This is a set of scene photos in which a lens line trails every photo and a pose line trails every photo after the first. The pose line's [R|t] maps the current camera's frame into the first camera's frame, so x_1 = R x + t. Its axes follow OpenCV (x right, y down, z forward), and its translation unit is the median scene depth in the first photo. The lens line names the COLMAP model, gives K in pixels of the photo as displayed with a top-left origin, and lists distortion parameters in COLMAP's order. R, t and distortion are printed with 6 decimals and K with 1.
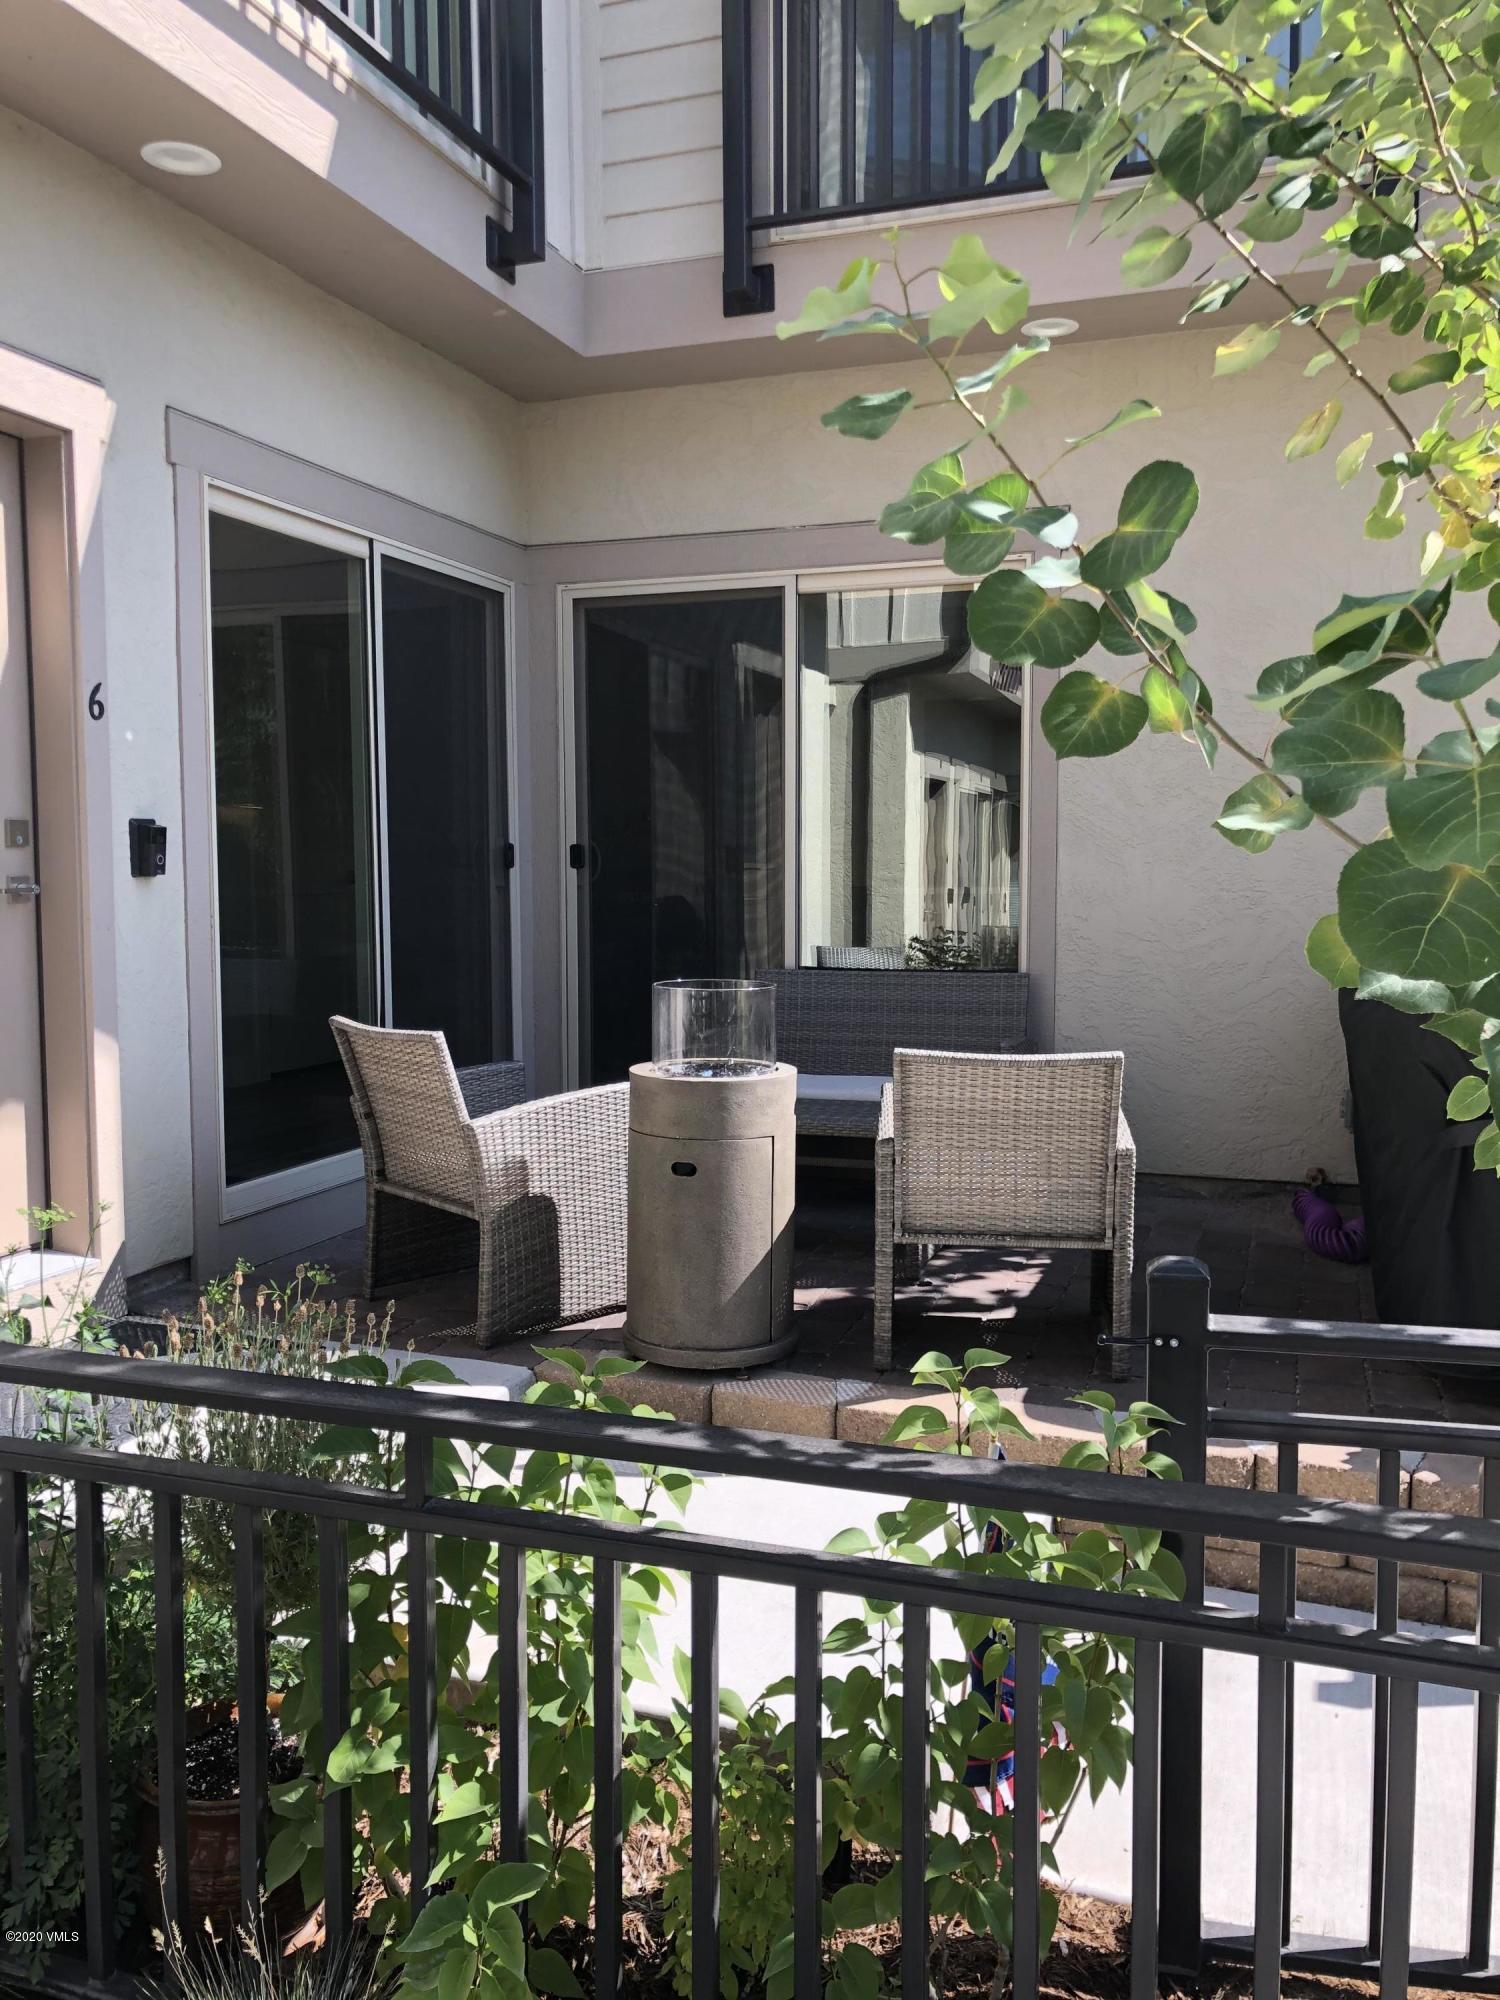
lens RADIAL K [[1631.7, 0, 755.2], [0, 1631.7, 994.0], [0, 0, 1]] dist [0.013287, 0.009520]
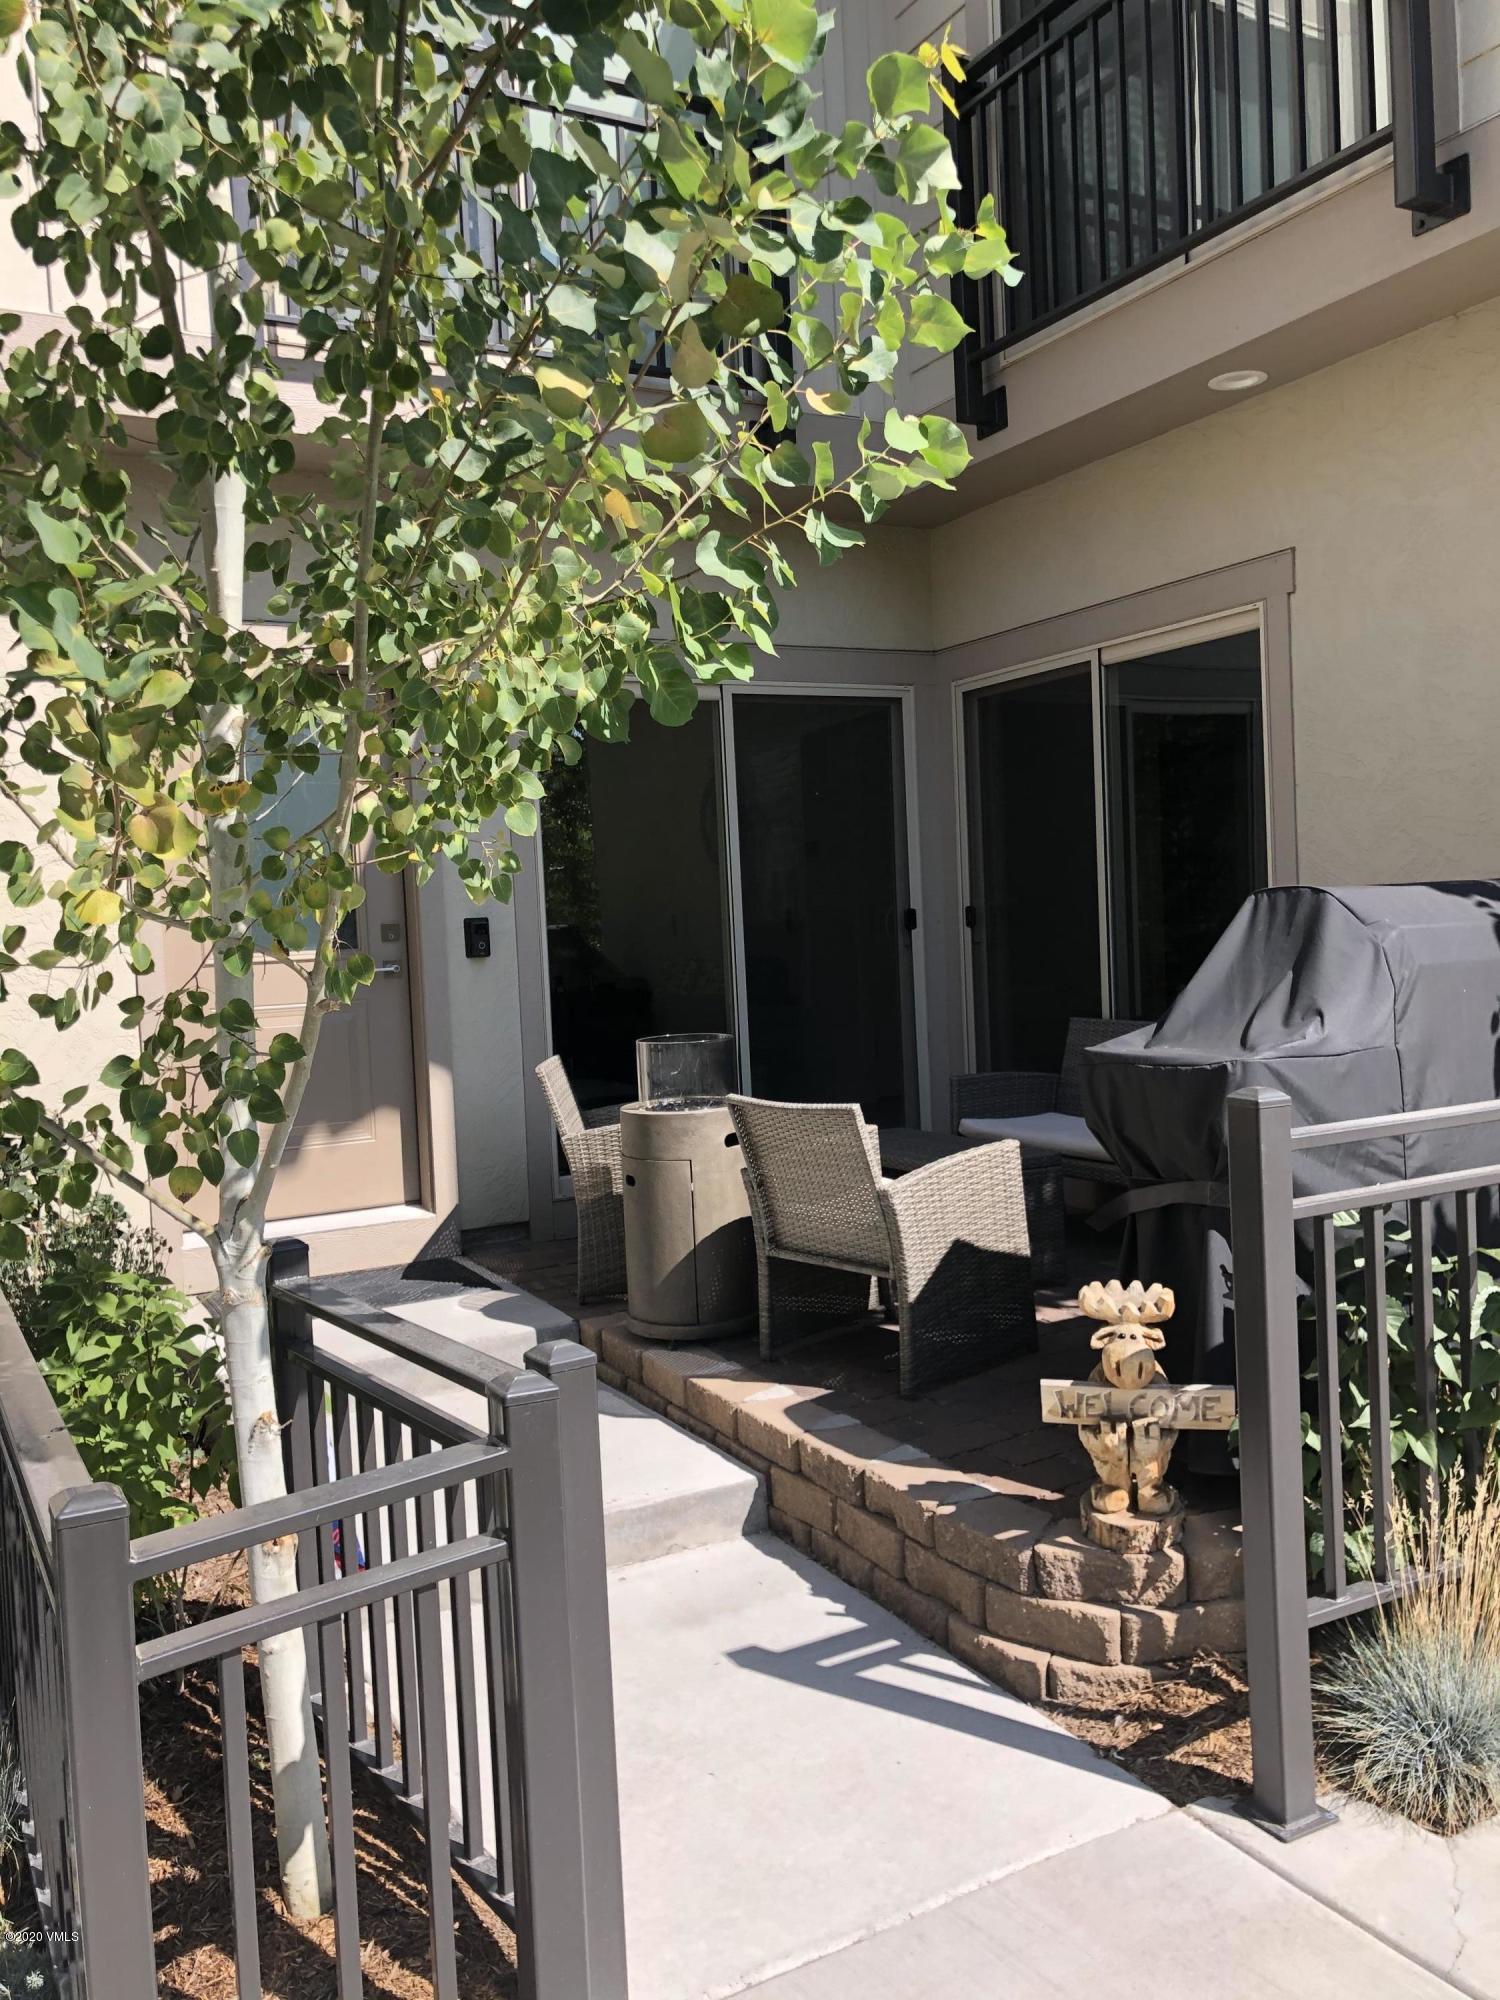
lens RADIAL K [[1631.7, 0, 756.6], [0, 1631.7, 1002.7], [0, 0, 1]] dist [0.013287, 0.009520]
pose [[0.739095, 0.002568, -0.673596, 0.576534], [-0.007066, 0.999967, -0.003940, -0.019779], [0.673564, 0.007672, 0.739089, 0.061843]]
